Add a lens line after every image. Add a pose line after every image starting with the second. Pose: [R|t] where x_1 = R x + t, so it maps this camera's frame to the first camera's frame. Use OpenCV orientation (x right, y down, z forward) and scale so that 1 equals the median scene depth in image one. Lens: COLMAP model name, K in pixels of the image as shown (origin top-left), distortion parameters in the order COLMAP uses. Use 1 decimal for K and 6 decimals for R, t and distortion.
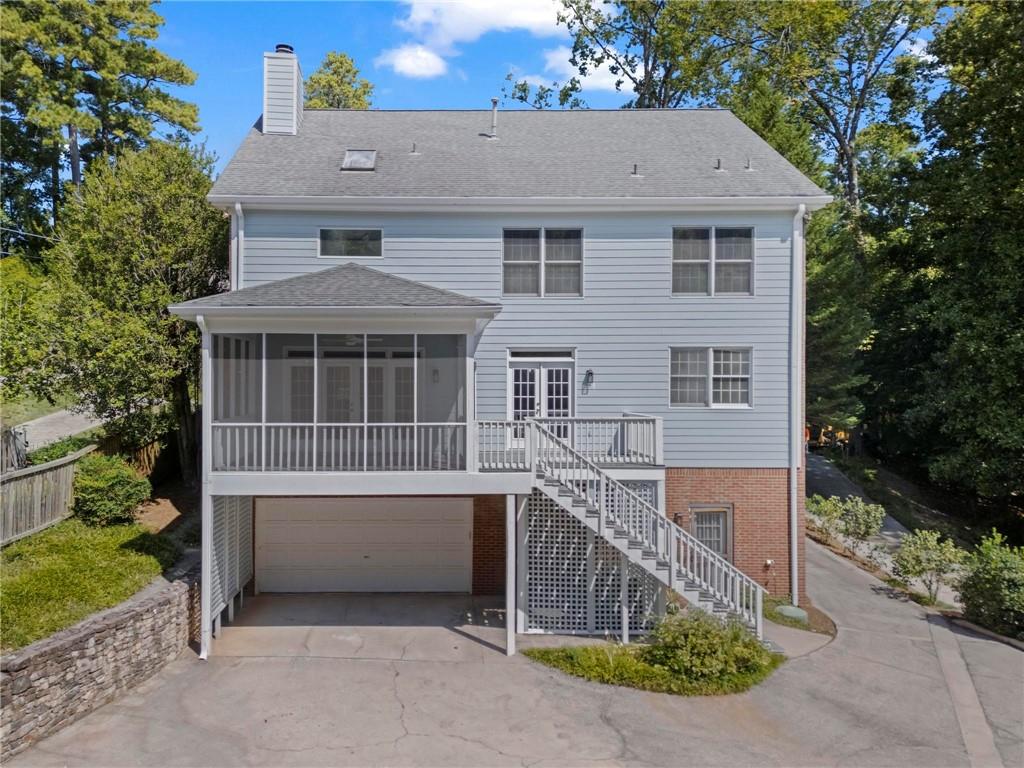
lens RADIAL K [[703.0, 0, 509.3], [0, 703.0, 423.6], [0, 0, 1]] dist [0.074971, -0.074082]
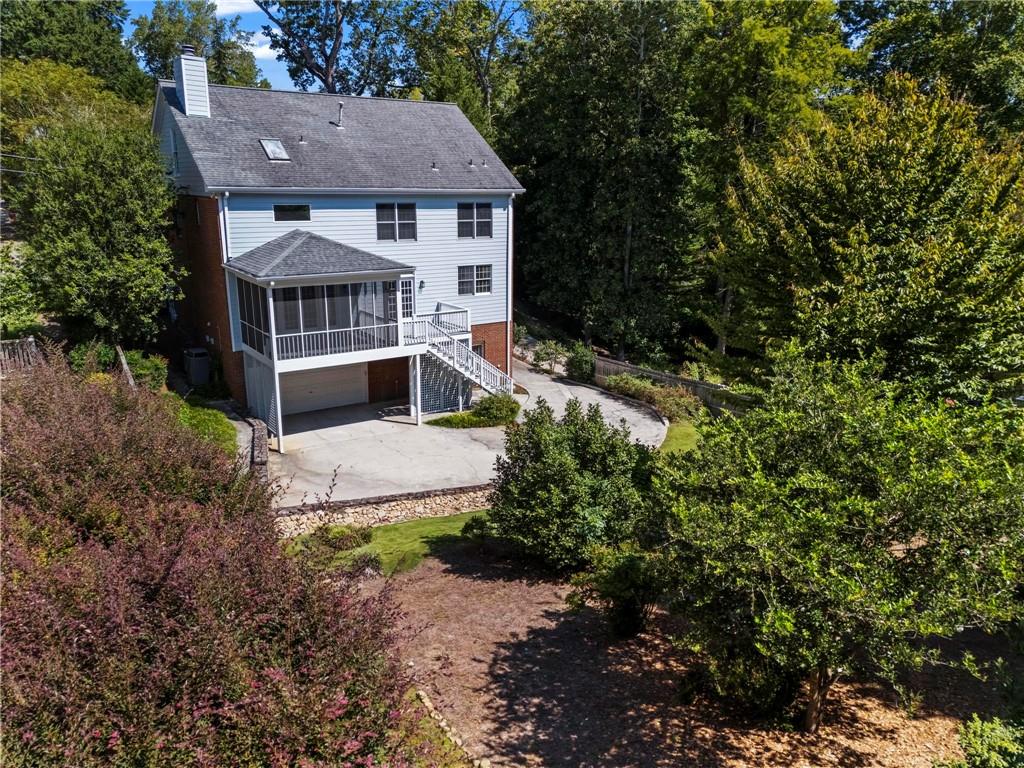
lens RADIAL K [[703.0, 0, 509.3], [0, 703.0, 423.6], [0, 0, 1]] dist [0.074971, -0.074082]
pose [[0.825438, -0.174631, 0.536802, -0.789700], [0.003393, 0.952463, 0.304635, -0.290317], [-0.564483, -0.249636, 0.786792, -0.742459]]
